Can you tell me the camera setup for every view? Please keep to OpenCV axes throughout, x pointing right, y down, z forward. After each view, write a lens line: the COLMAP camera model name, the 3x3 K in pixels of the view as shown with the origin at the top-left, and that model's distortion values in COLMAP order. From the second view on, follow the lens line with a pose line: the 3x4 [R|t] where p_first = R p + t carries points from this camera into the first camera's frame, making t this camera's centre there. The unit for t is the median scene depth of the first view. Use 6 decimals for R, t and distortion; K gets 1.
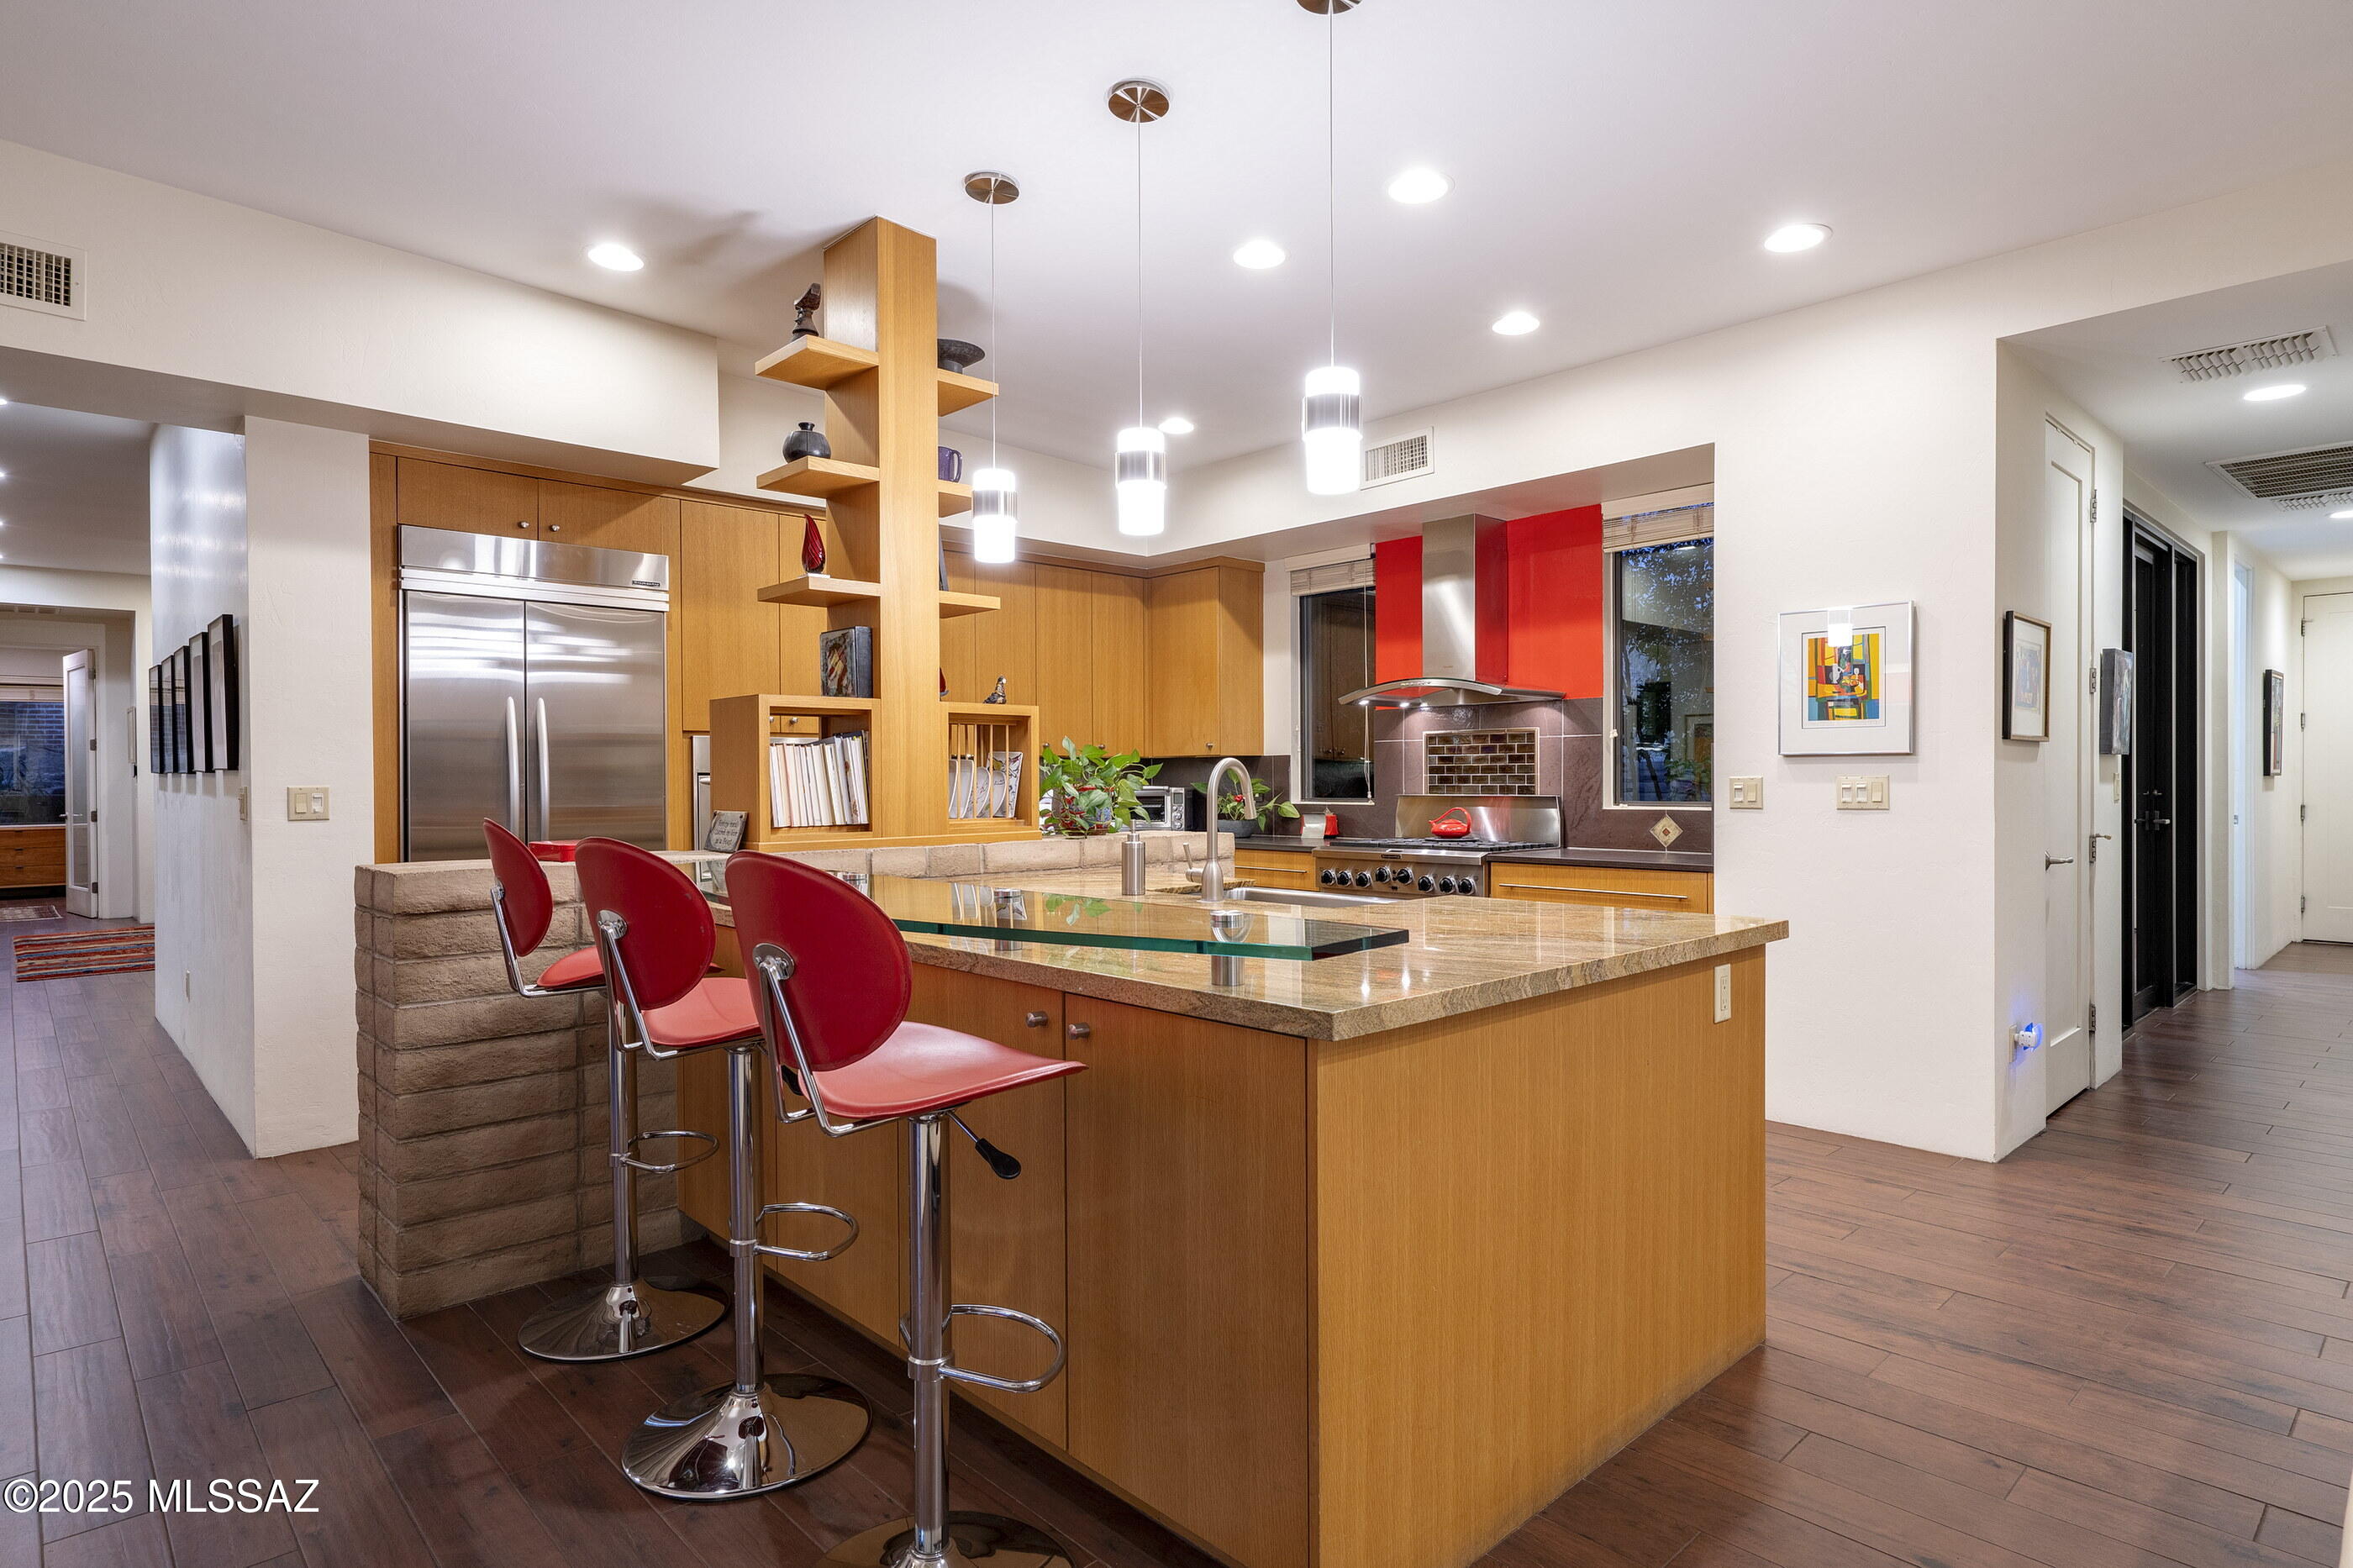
lens RADIAL K [[1304.8, 0, 1165.7], [0, 1304.8, 794.3], [0, 0, 1]] dist [0.001721, 0.001040]
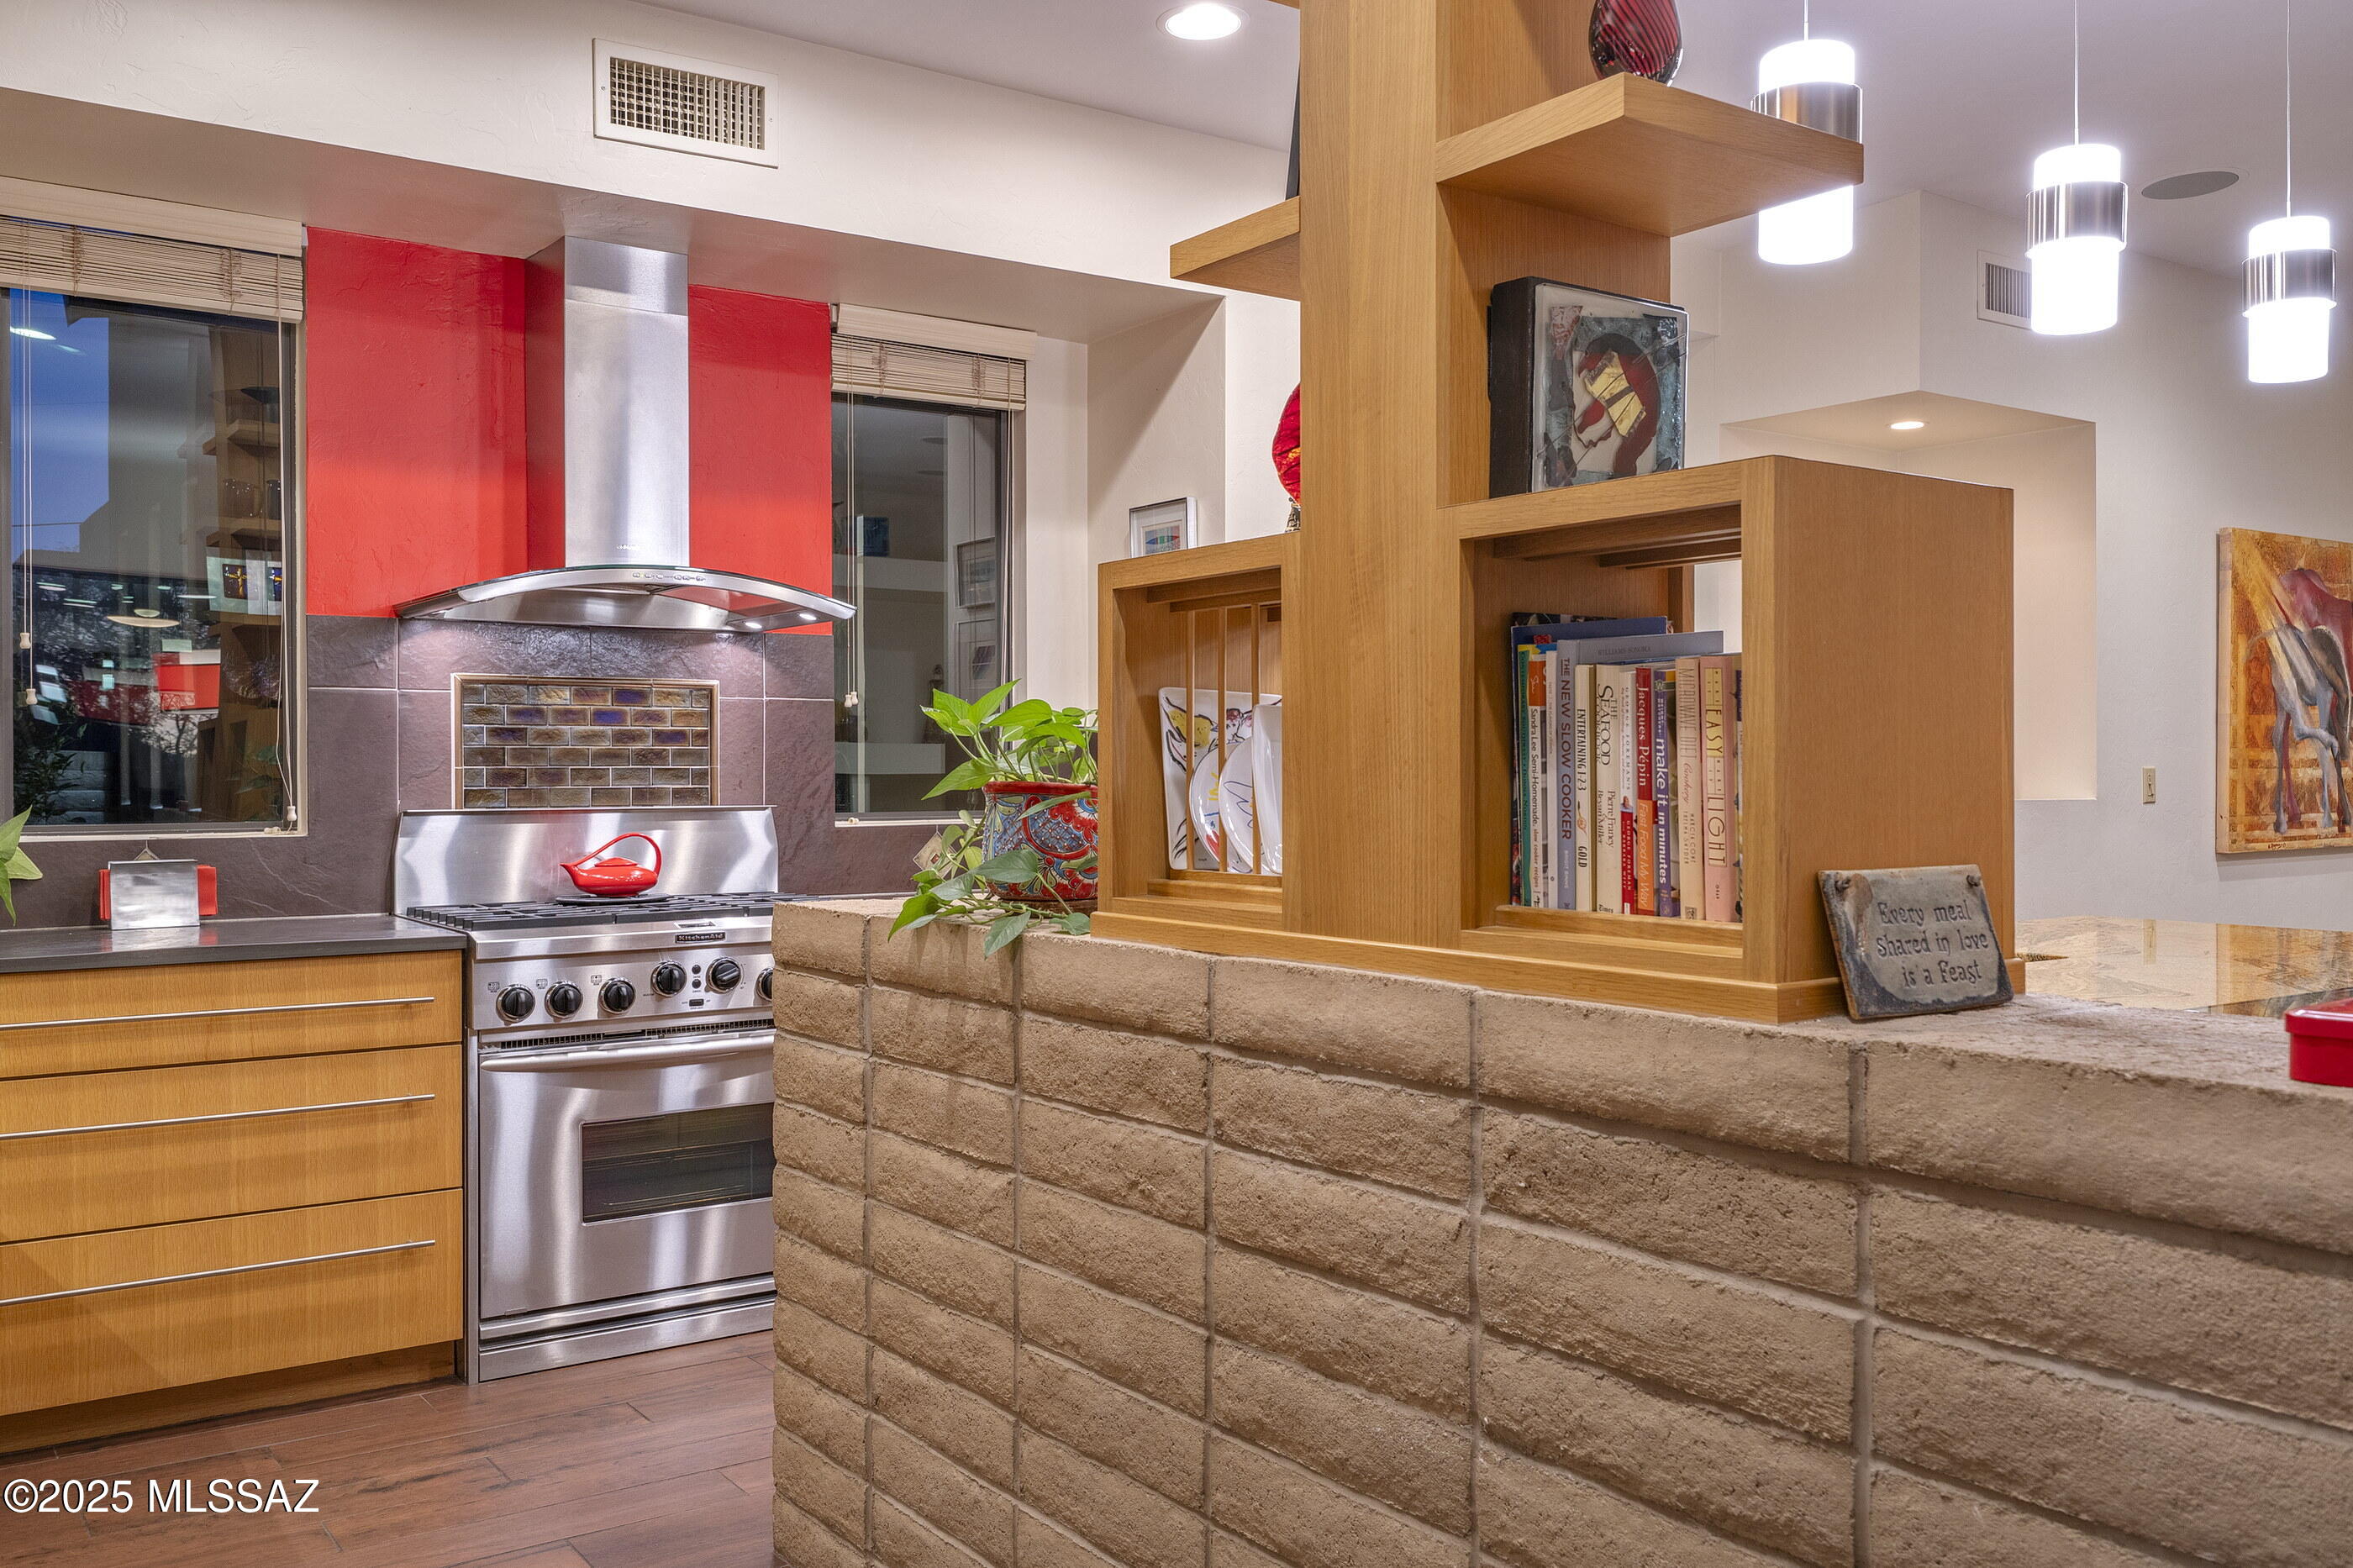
lens RADIAL K [[1971.0, 0, 1176.5], [0, 1971.0, 784.0], [0, 0, 1]] dist [-0.005876, -0.000877]
pose [[0.112951, -0.002311, 0.993598, -0.574054], [0.013779, 0.999905, 0.000759, -0.007088], [-0.993505, 0.013605, 0.112972, 0.822594]]
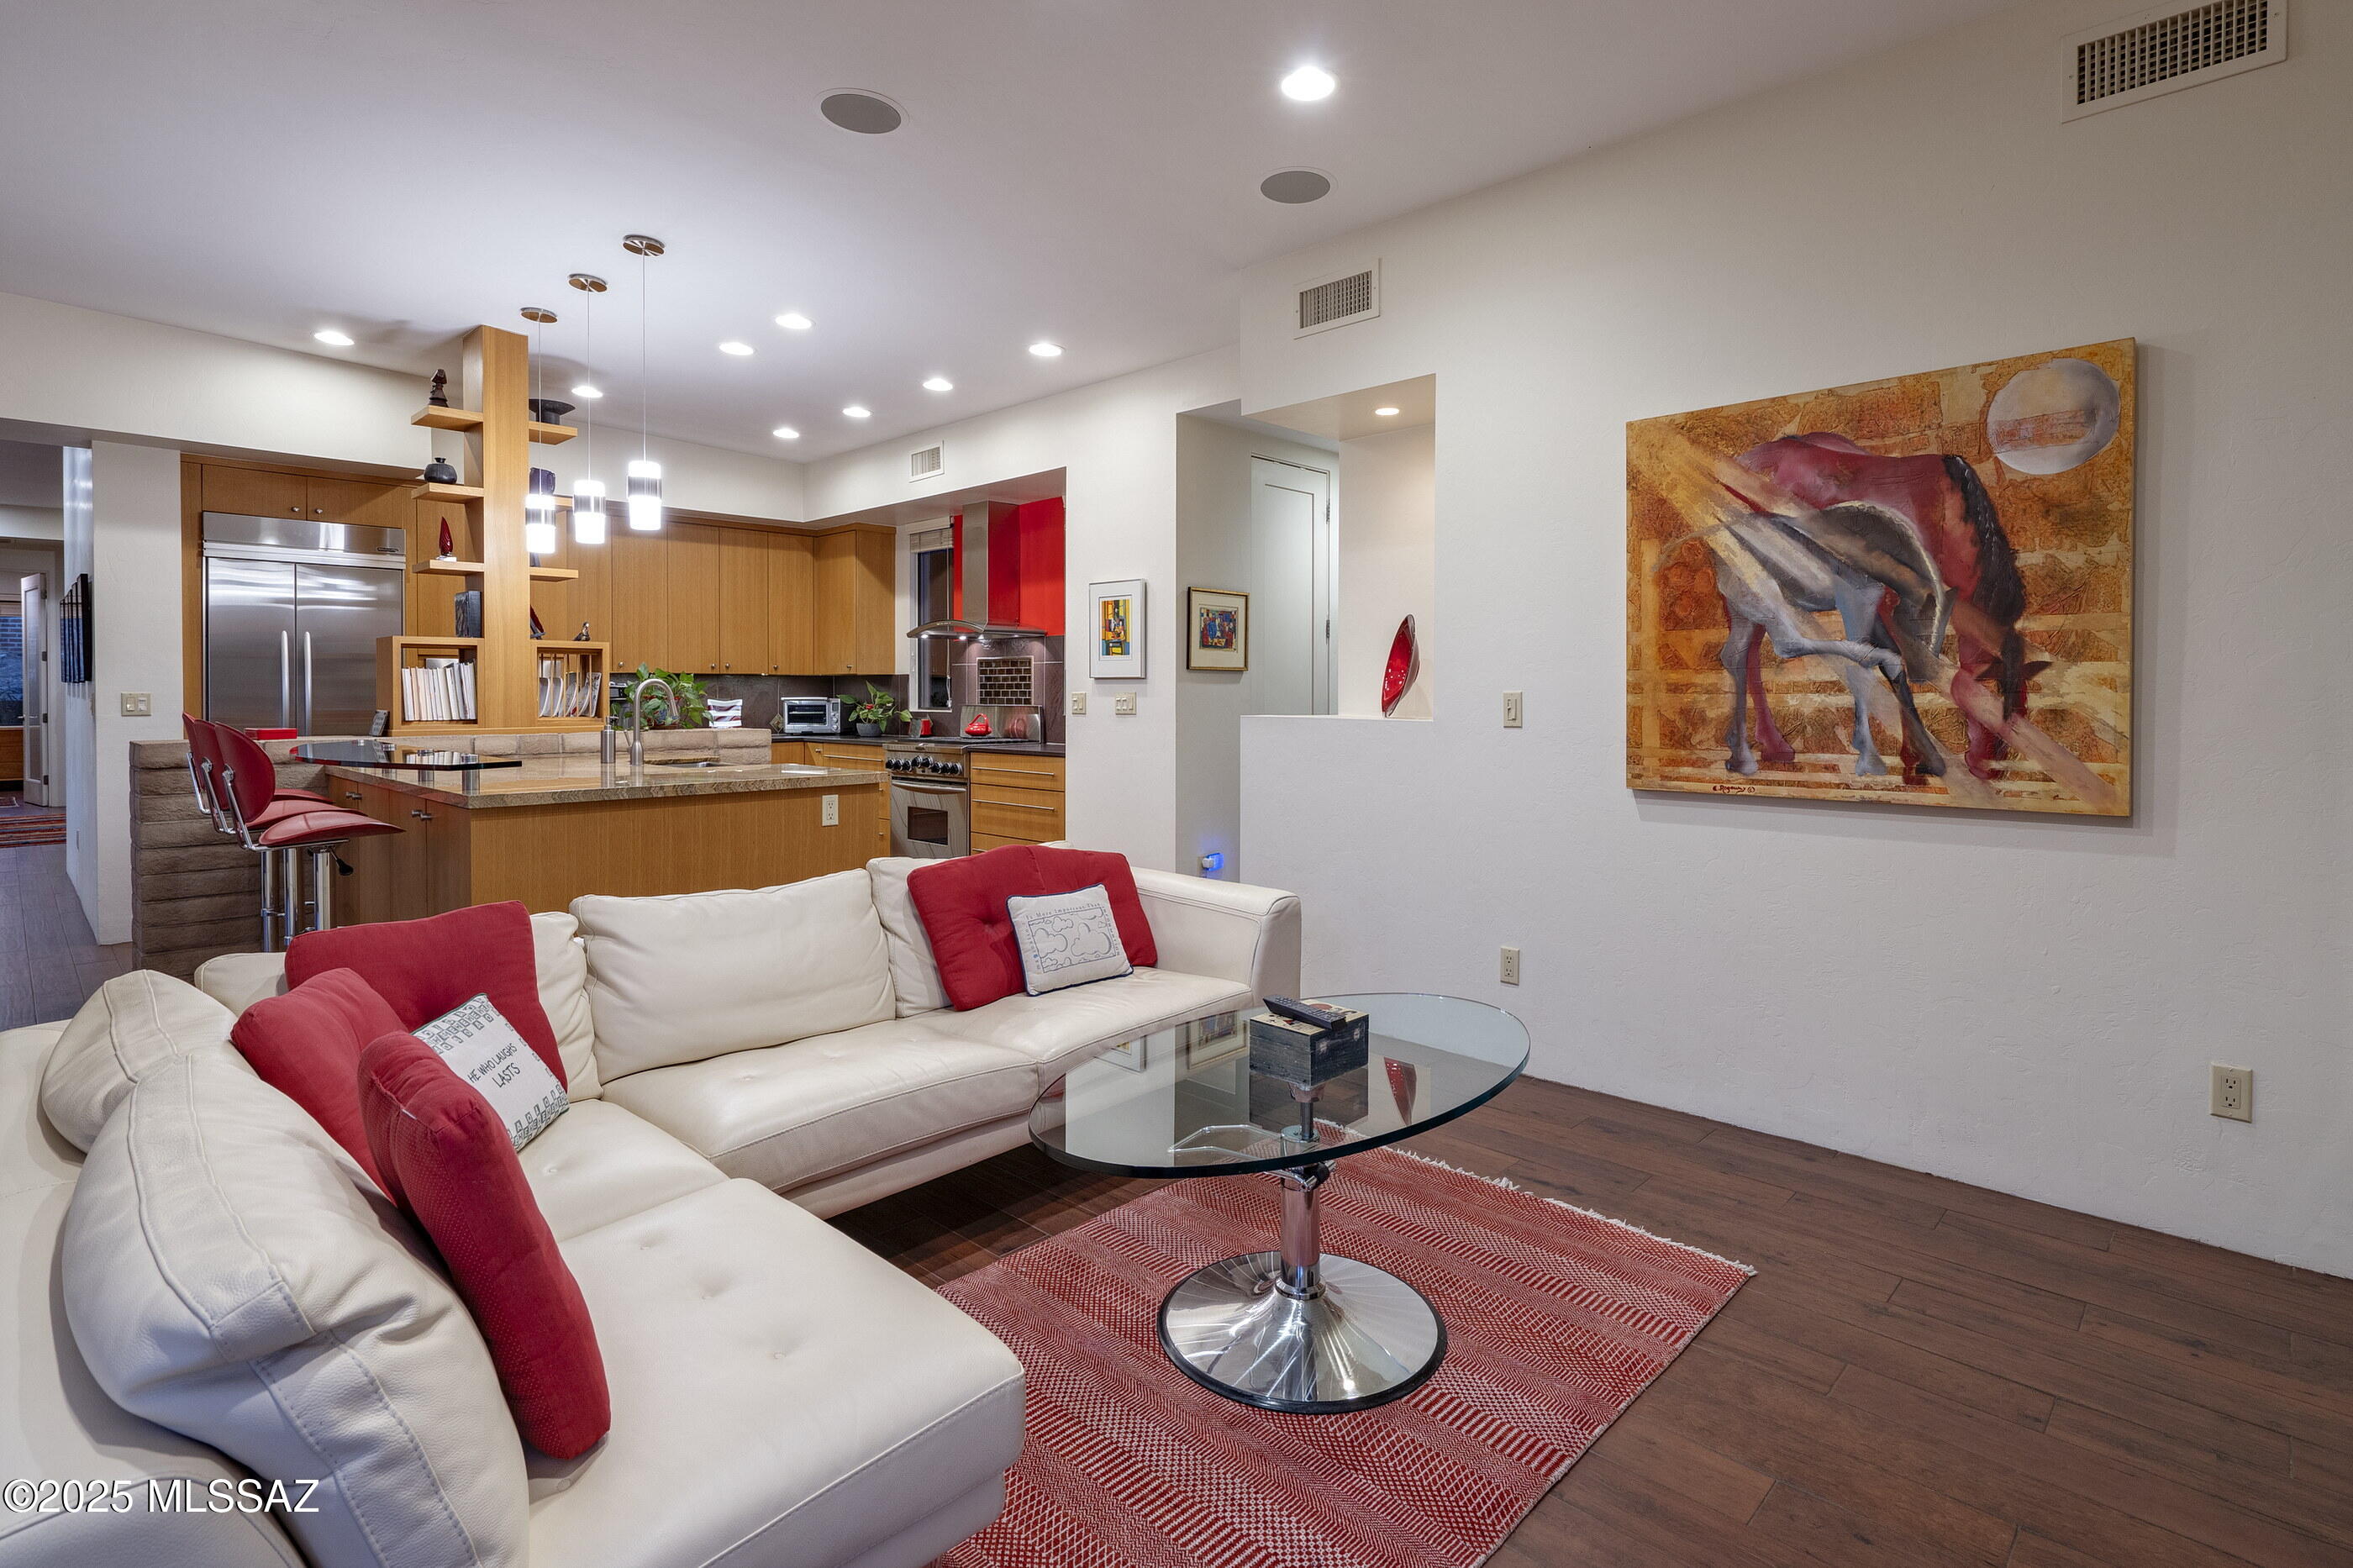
lens RADIAL K [[1370.0, 0, 1182.1], [0, 1370.0, 718.2], [0, 0, 1]] dist [0.000312, -0.000228]
pose [[0.999869, 0.006765, -0.014735, 0.520345], [-0.006662, 0.999953, 0.007038, 0.003588], [0.014781, -0.006939, 0.999867, -0.500185]]
